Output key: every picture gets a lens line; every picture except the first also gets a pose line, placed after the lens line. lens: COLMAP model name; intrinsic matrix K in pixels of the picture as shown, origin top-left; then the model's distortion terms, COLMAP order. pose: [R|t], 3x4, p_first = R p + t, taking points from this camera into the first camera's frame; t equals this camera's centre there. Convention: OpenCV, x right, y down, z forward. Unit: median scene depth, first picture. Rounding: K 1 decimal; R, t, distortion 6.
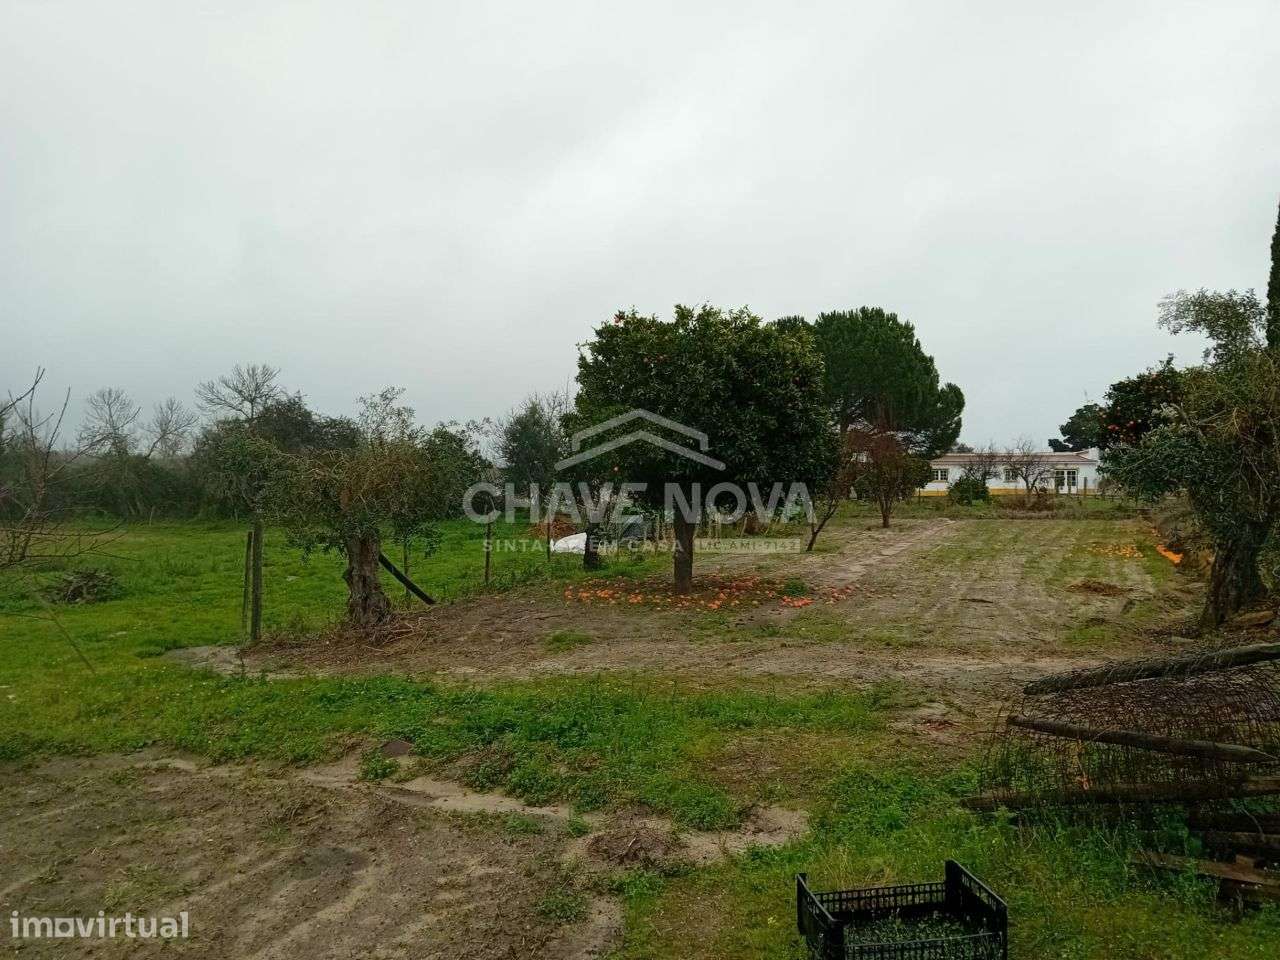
lens RADIAL K [[991.5, 0, 634.7], [0, 991.5, 478.8], [0, 0, 1]] dist [0.066217, -0.142185]
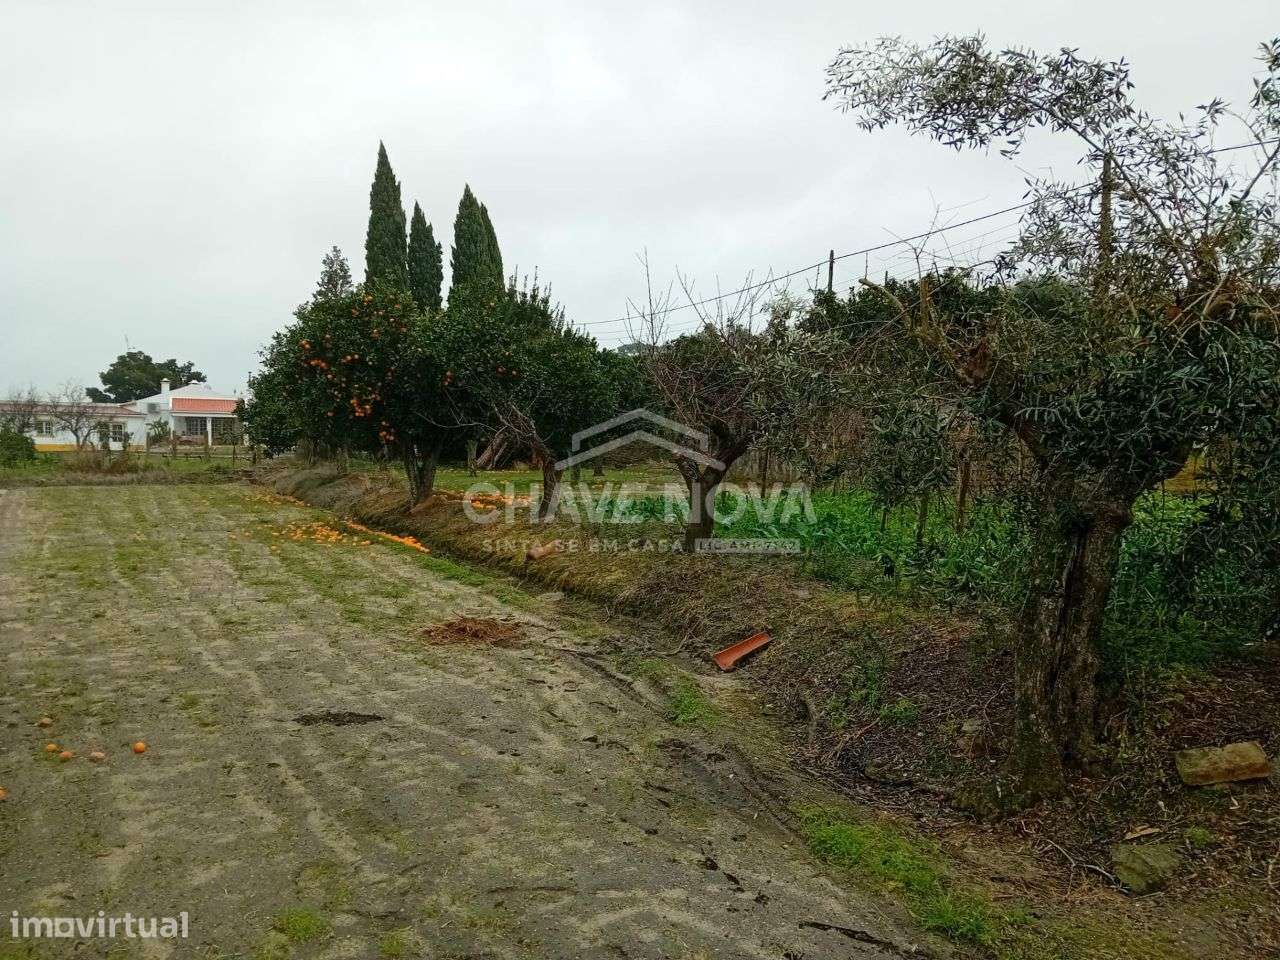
lens RADIAL K [[991.5, 0, 641.4], [0, 991.5, 477.9], [0, 0, 1]] dist [0.066217, -0.142185]
pose [[0.604802, -0.022014, 0.796072, 0.015821], [-0.012967, 0.999213, 0.037483, 0.000196], [-0.796270, -0.032993, 0.604041, 0.124854]]
